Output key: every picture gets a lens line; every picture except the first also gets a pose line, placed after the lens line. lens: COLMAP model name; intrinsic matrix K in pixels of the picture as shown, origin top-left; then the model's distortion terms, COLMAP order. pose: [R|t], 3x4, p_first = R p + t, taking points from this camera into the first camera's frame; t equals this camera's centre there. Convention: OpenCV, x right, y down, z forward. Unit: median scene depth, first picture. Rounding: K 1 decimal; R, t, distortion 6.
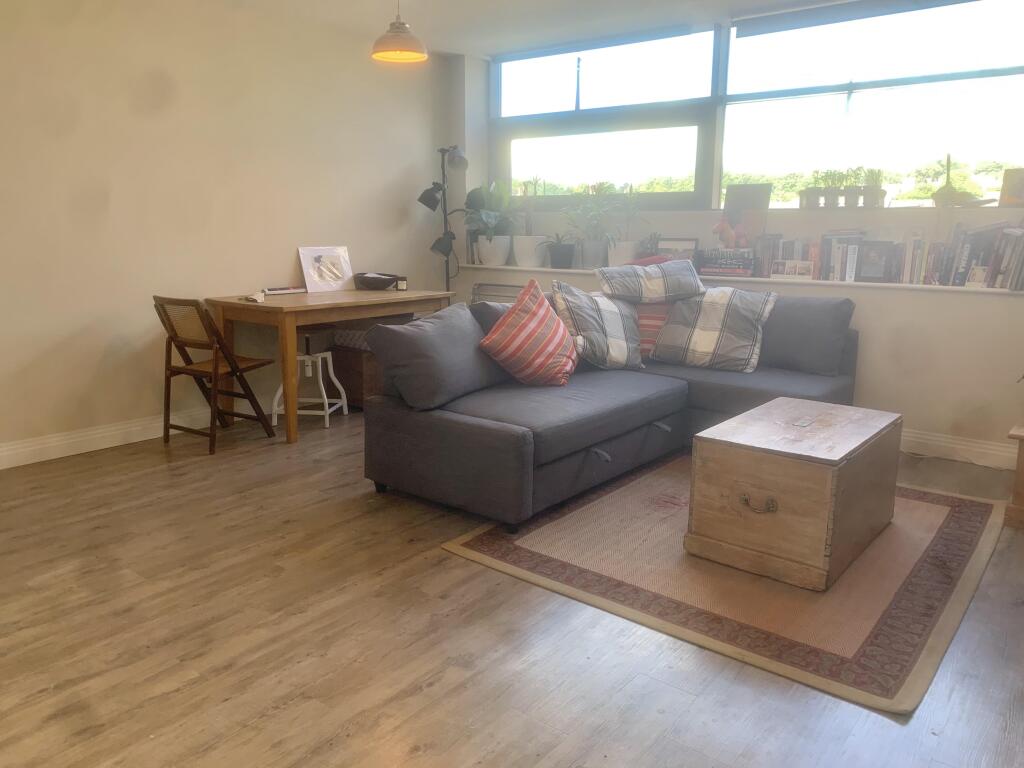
lens RADIAL K [[771.1, 0, 511.0], [0, 771.1, 382.7], [0, 0, 1]] dist [0.031877, -0.015464]
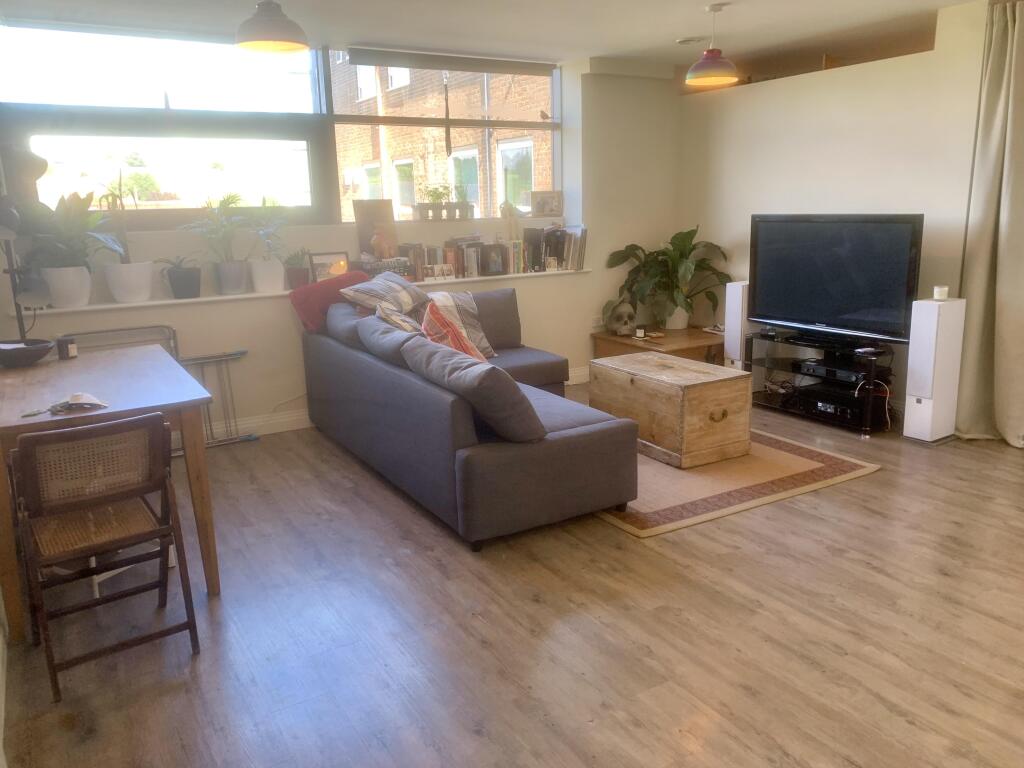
lens RADIAL K [[771.1, 0, 511.7], [0, 771.1, 386.0], [0, 0, 1]] dist [0.031877, -0.015464]
pose [[0.356800, -0.227414, 0.906078, -1.146285], [0.212968, 0.964178, 0.158133, -0.221955], [-0.909582, 0.136543, 0.392450, 0.712630]]
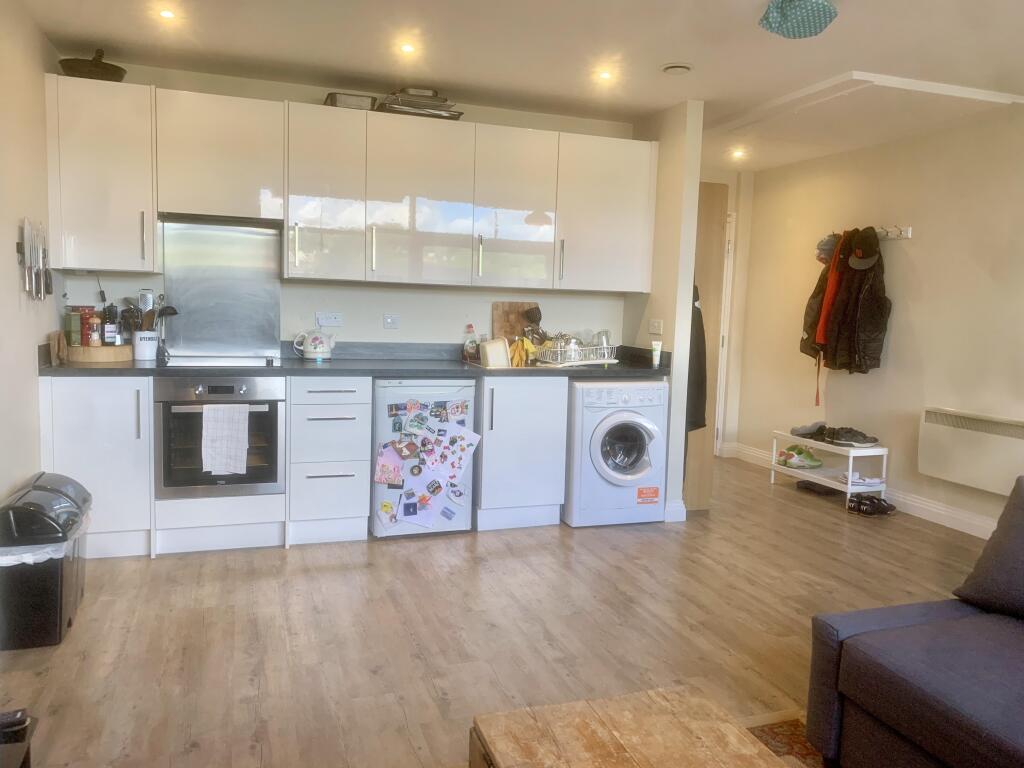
lens RADIAL K [[771.1, 0, 513.6], [0, 771.1, 385.8], [0, 0, 1]] dist [0.031877, -0.015464]
pose [[-0.541676, 0.064036, -0.838145, 0.769772], [-0.197813, 0.959381, 0.201142, -0.233904], [0.816980, 0.274750, -0.507006, 1.095207]]
